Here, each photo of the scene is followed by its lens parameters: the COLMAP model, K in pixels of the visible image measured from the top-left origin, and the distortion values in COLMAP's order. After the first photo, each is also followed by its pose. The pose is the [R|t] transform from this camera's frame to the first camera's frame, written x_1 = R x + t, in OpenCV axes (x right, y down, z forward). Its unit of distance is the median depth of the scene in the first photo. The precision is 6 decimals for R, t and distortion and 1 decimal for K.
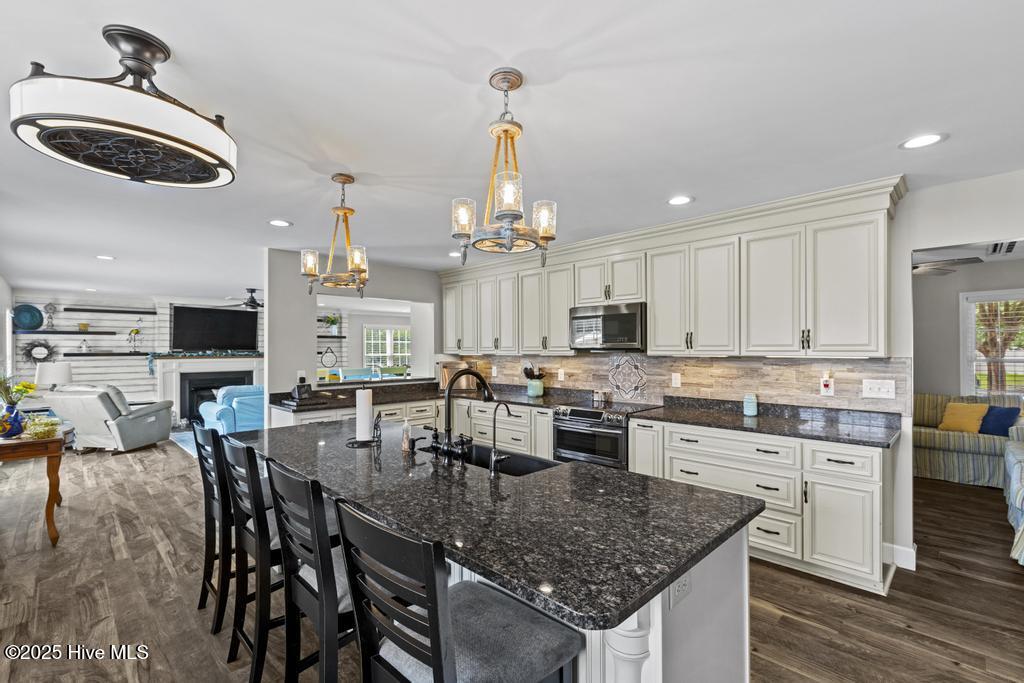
lens RADIAL K [[455.1, 0, 509.7], [0, 455.1, 349.8], [0, 0, 1]] dist [-0.000534, 0.000238]
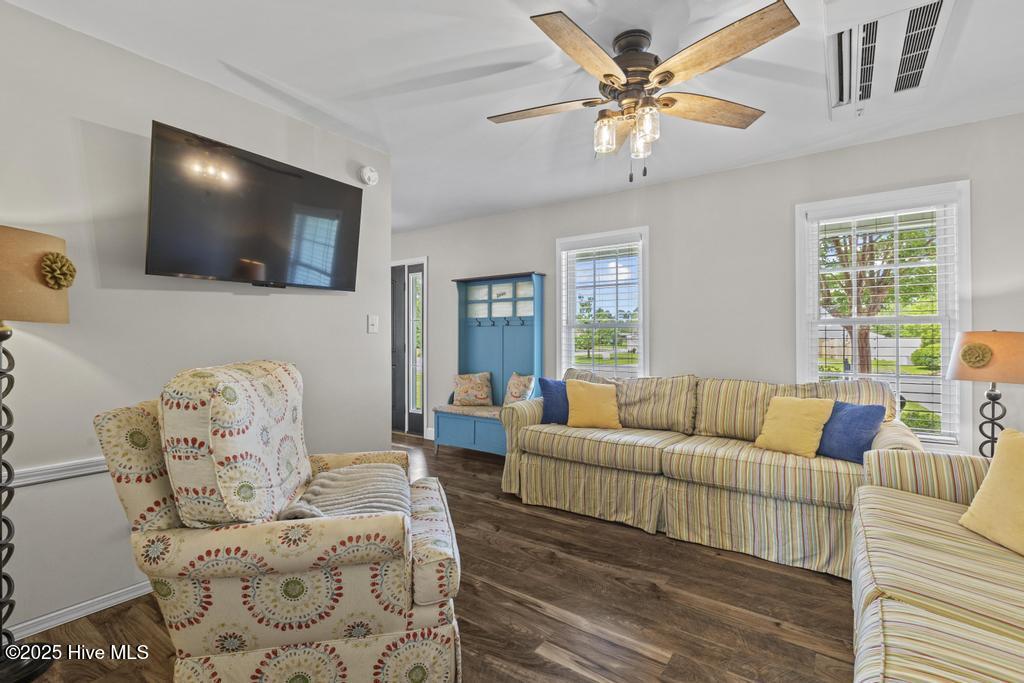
lens RADIAL K [[456.5, 0, 512.0], [0, 456.5, 341.5], [0, 0, 1]] dist [-0.002375, -0.000543]
pose [[0.987406, 0.002426, 0.158186, 0.182707], [-0.002478, 0.999997, 0.000132, 0.016359], [-0.158186, -0.000522, 0.987409, 0.163475]]
